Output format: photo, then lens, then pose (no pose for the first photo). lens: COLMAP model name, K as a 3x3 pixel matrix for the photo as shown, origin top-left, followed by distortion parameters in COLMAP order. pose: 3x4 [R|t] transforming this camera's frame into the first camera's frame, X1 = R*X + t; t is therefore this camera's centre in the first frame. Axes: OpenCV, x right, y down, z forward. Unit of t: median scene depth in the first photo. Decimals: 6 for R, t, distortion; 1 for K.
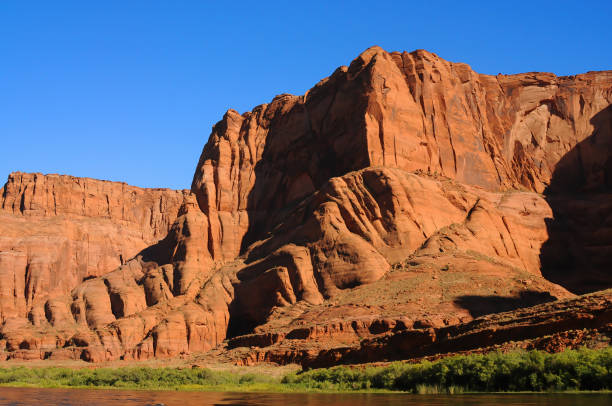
lens RADIAL K [[744.2, 0, 306.0], [0, 744.2, 203.0], [0, 0, 1]] dist [-0.118728, 0.068669]
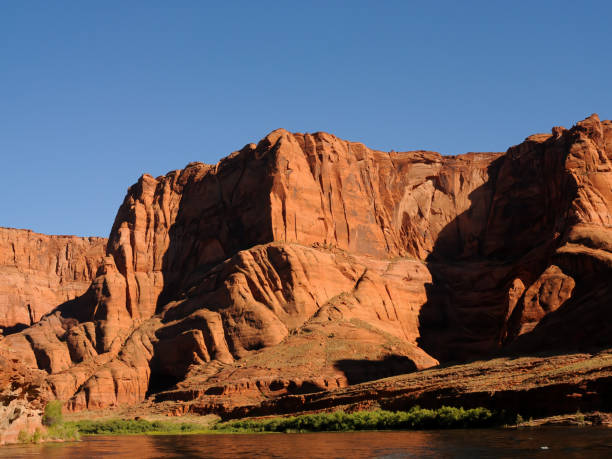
lens RADIAL K [[850.6, 0, 343.3], [0, 850.6, 230.8], [0, 0, 1]] dist [-0.119415, 0.108607]
pose [[0.987253, 0.010924, 0.158782, -0.016222], [-0.012743, 0.999864, 0.010441, -0.075170], [-0.158647, -0.012331, 0.987258, -0.303729]]
